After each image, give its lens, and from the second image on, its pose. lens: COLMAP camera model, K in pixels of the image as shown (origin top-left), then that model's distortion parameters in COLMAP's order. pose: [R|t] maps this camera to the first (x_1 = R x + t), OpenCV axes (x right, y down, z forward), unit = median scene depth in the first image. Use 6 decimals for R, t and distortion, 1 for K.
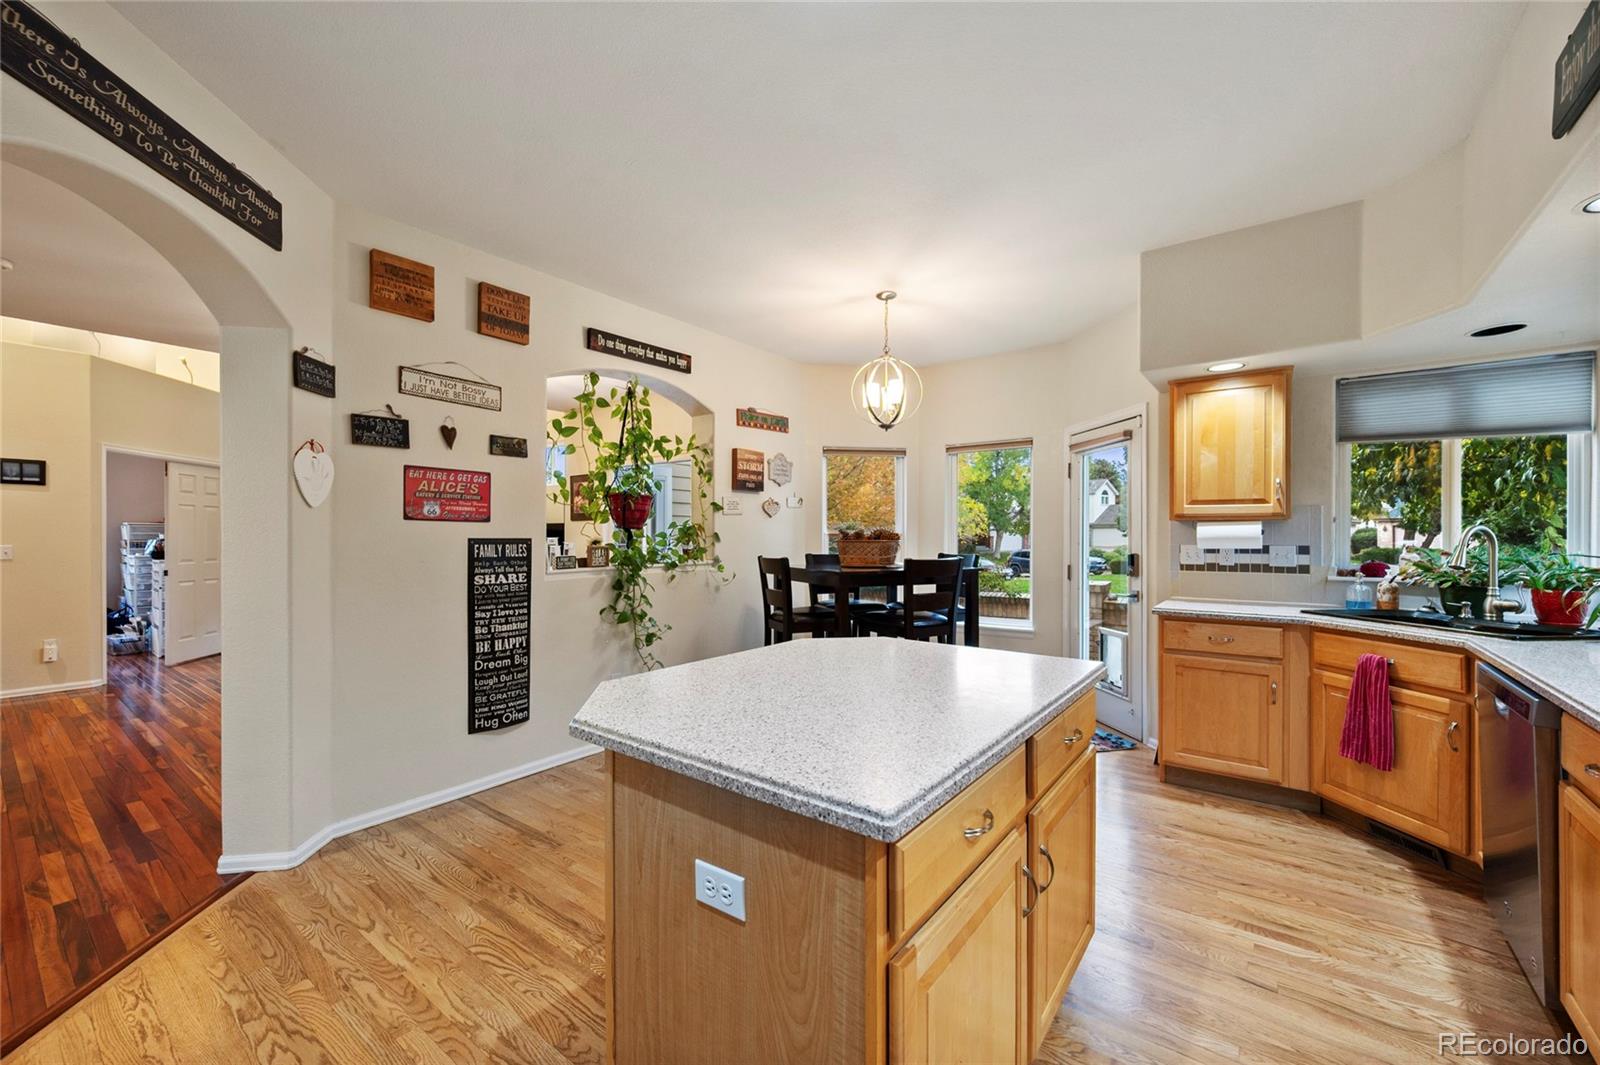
lens RADIAL K [[634.8, 0, 817.8], [0, 634.8, 538.1], [0, 0, 1]] dist [0.000497, 0.000256]
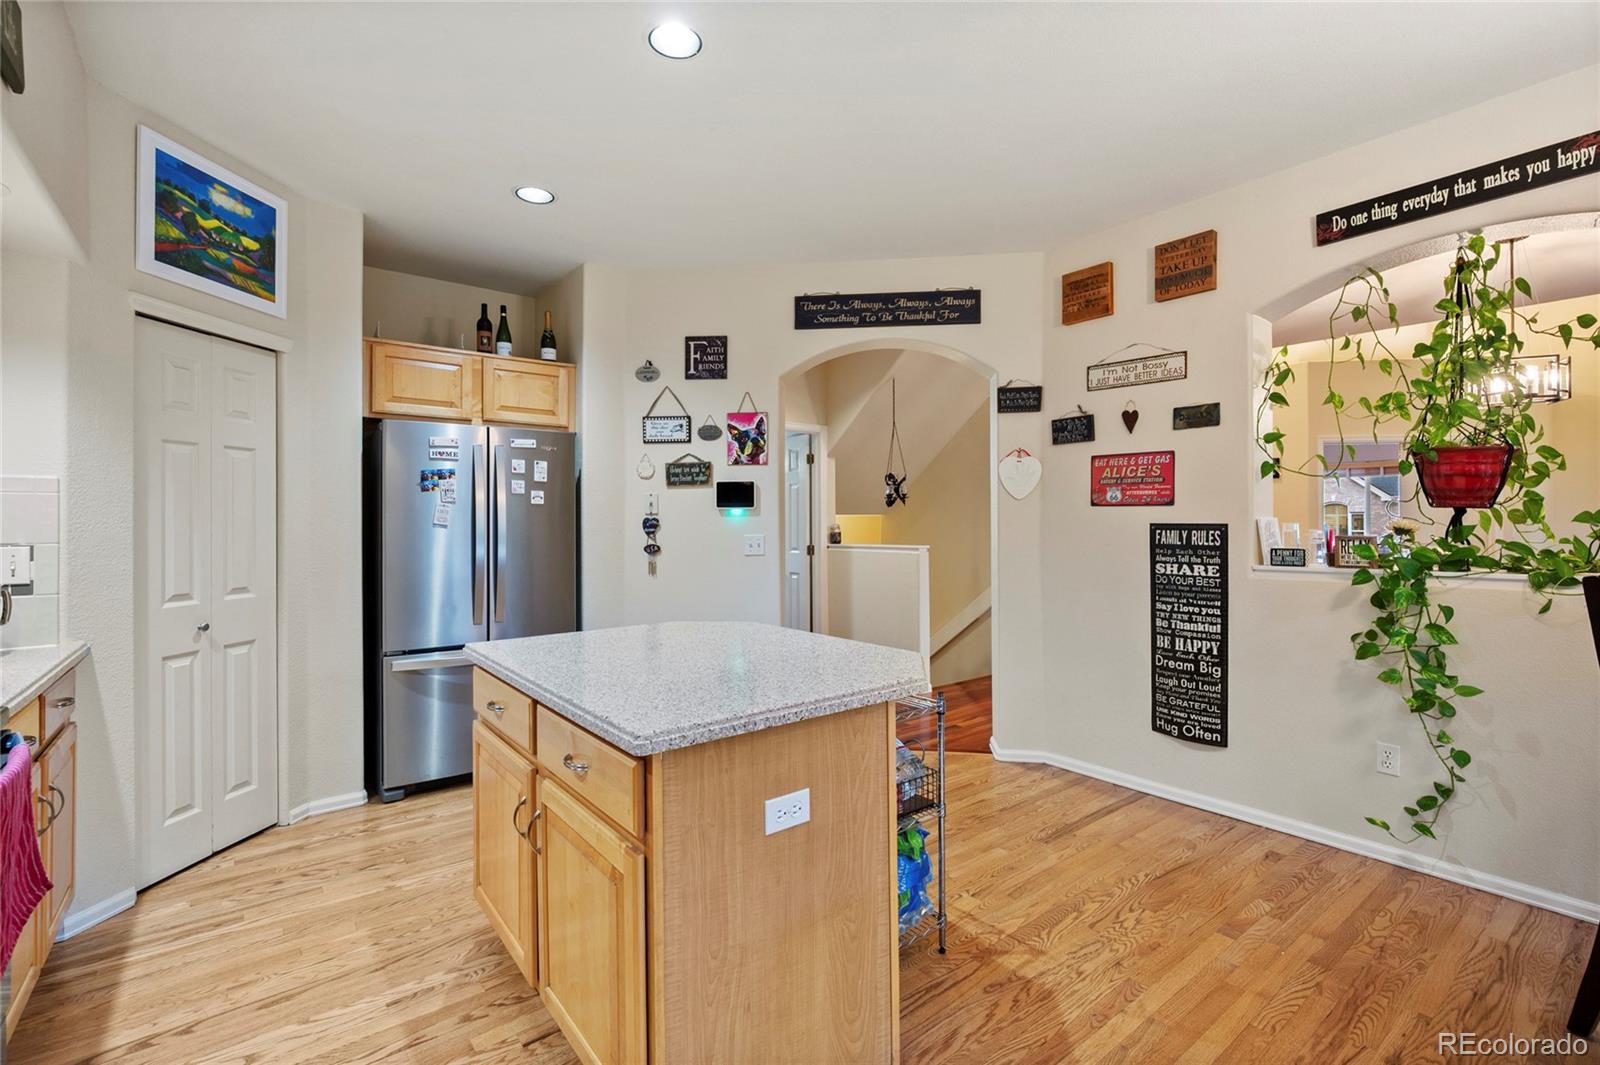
lens RADIAL K [[715.2, 0, 796.1], [0, 715.2, 522.2], [0, 0, 1]] dist [-0.001812, -0.000231]
pose [[-0.273095, 0.001392, -0.961986, 0.596265], [-0.001234, 0.999998, 0.001797, -0.002489], [0.961986, 0.001678, -0.273092, 0.751236]]
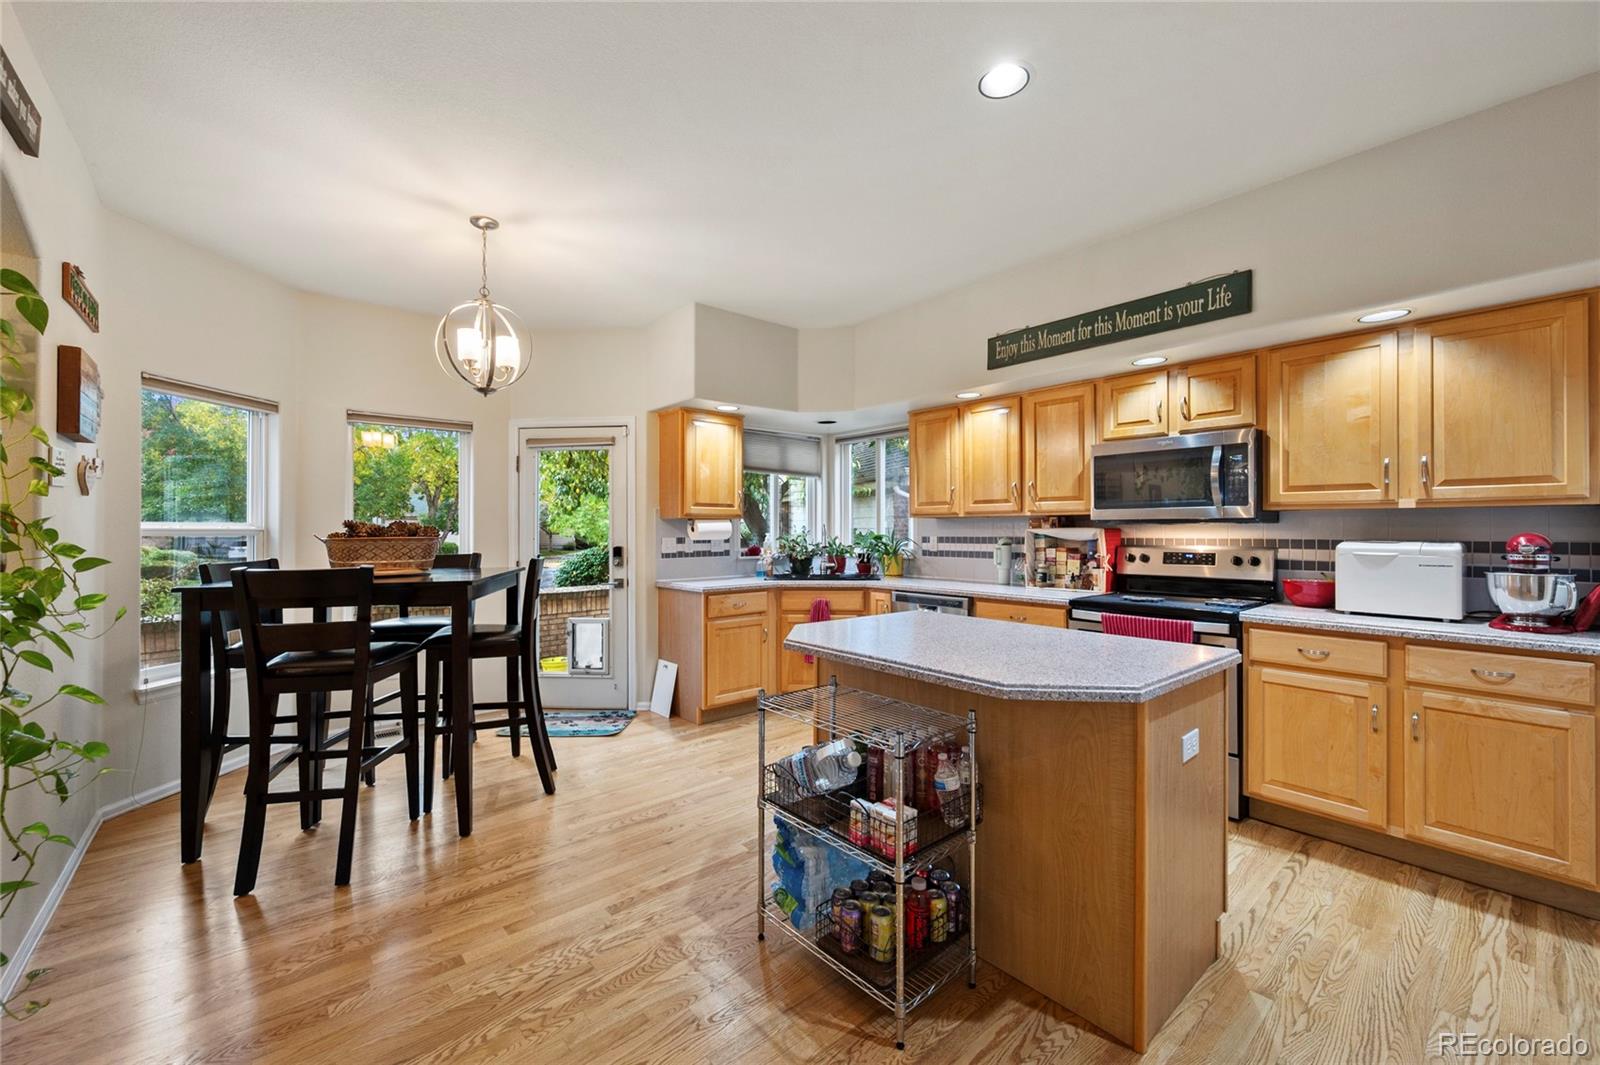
lens RADIAL K [[639.6, 0, 802.2], [0, 639.6, 528.8], [0, 0, 1]] dist [0.000508, 0.000040]
pose [[0.228575, 0.001838, 0.973525, -0.667913], [0.007655, 0.999964, -0.003685, 0.000144], [-0.973496, 0.008294, 0.228553, 0.519192]]
